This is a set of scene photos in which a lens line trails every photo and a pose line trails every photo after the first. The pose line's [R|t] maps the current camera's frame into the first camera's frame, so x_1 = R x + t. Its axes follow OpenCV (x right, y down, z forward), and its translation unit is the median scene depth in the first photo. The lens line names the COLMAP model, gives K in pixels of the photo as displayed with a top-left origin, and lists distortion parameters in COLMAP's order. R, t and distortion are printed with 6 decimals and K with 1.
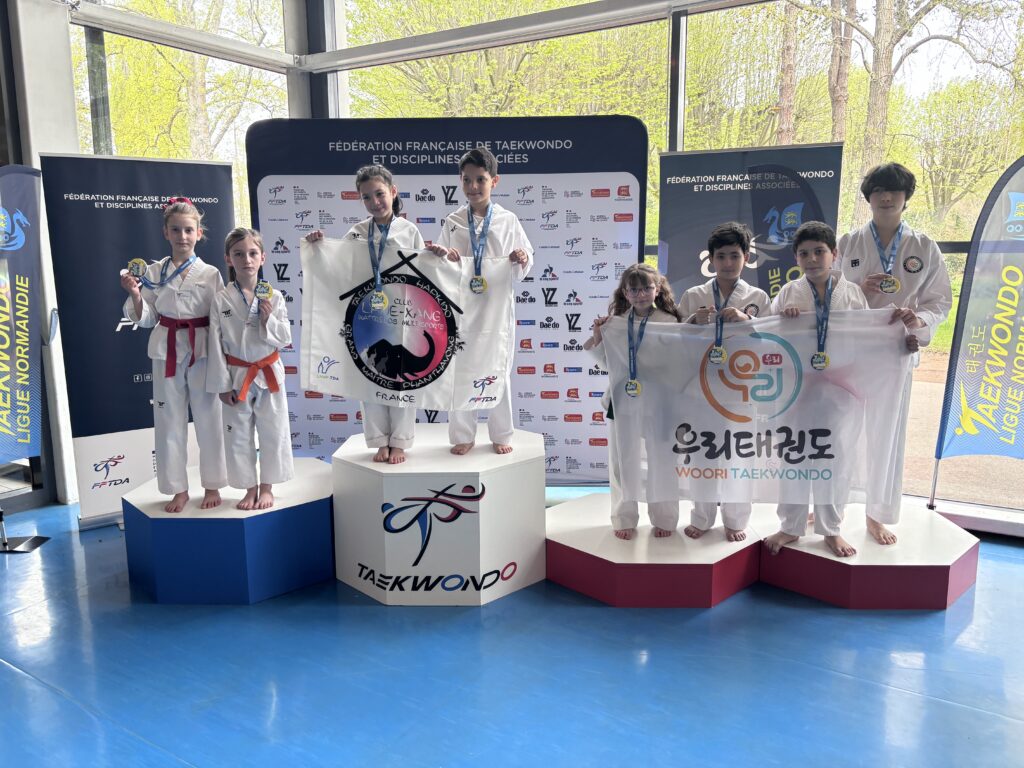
lens RADIAL K [[766.6, 0, 504.3], [0, 766.6, 375.8], [0, 0, 1]] dist [0.022073, -0.028494]
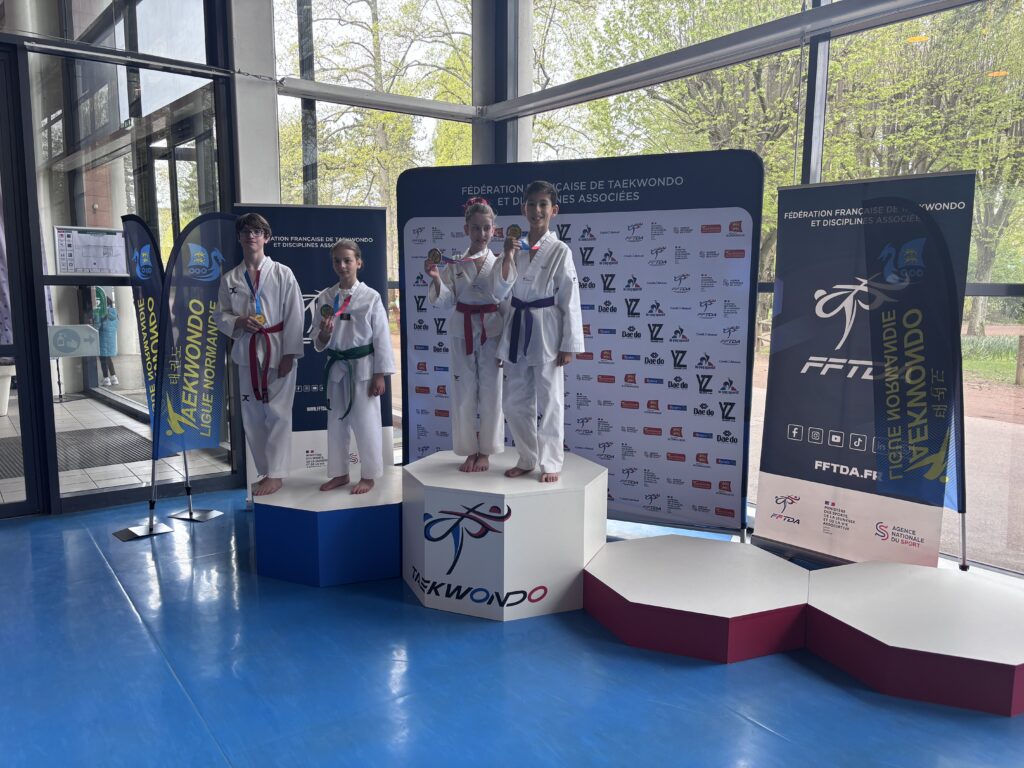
lens RADIAL K [[766.6, 0, 511.6], [0, 766.6, 387.5], [0, 0, 1]] dist [0.022073, -0.028494]
pose [[0.933607, 0.060328, -0.353183, 0.257439], [-0.069298, 0.997514, -0.012796, -0.006913], [0.351533, 0.036421, 0.935467, 0.003166]]
